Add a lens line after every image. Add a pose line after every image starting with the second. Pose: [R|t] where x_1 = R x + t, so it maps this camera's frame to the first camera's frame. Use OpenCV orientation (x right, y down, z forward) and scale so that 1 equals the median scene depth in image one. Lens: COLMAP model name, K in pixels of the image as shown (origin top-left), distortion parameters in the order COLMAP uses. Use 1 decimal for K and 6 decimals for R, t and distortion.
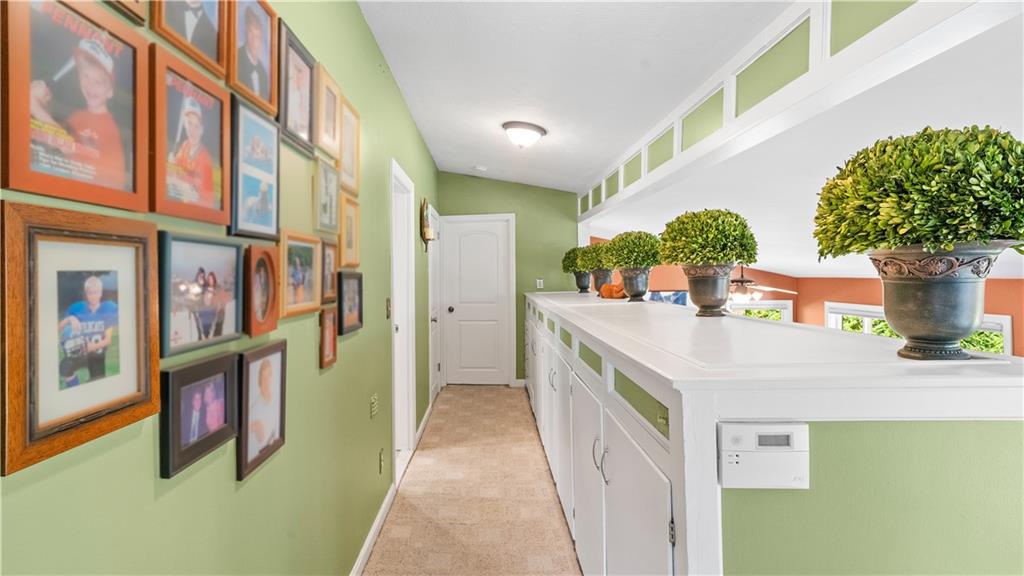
lens RADIAL K [[494.3, 0, 509.5], [0, 494.3, 281.0], [0, 0, 1]] dist [-0.003483, -0.000231]
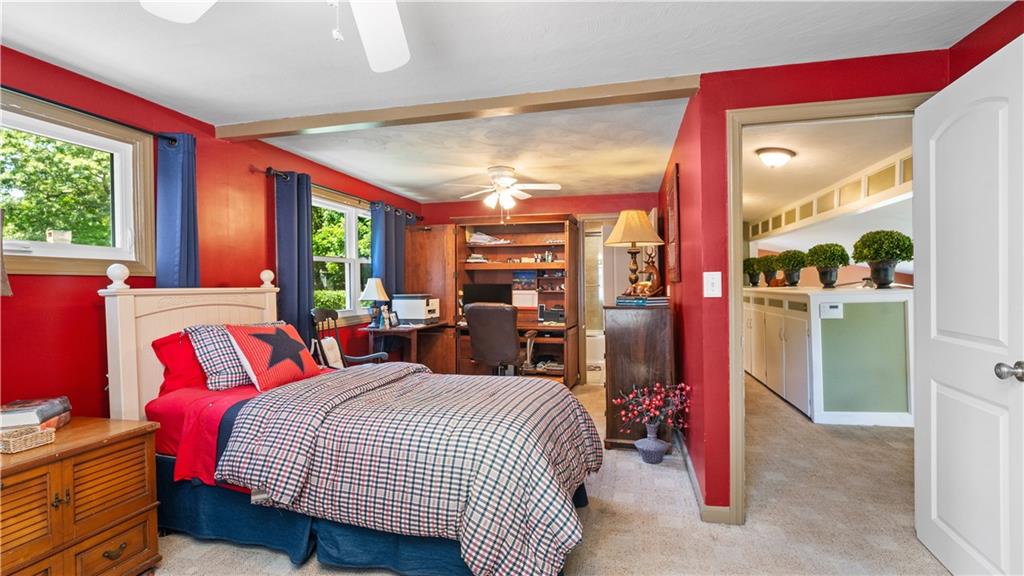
lens RADIAL K [[494.3, 0, 516.4], [0, 494.3, 287.8], [0, 0, 1]] dist [-0.003483, -0.000231]
pose [[0.969997, -0.001161, -0.243116, -0.326591], [0.000694, 0.999998, -0.002007, 0.050479], [0.243118, 0.001778, 0.969995, -1.146399]]
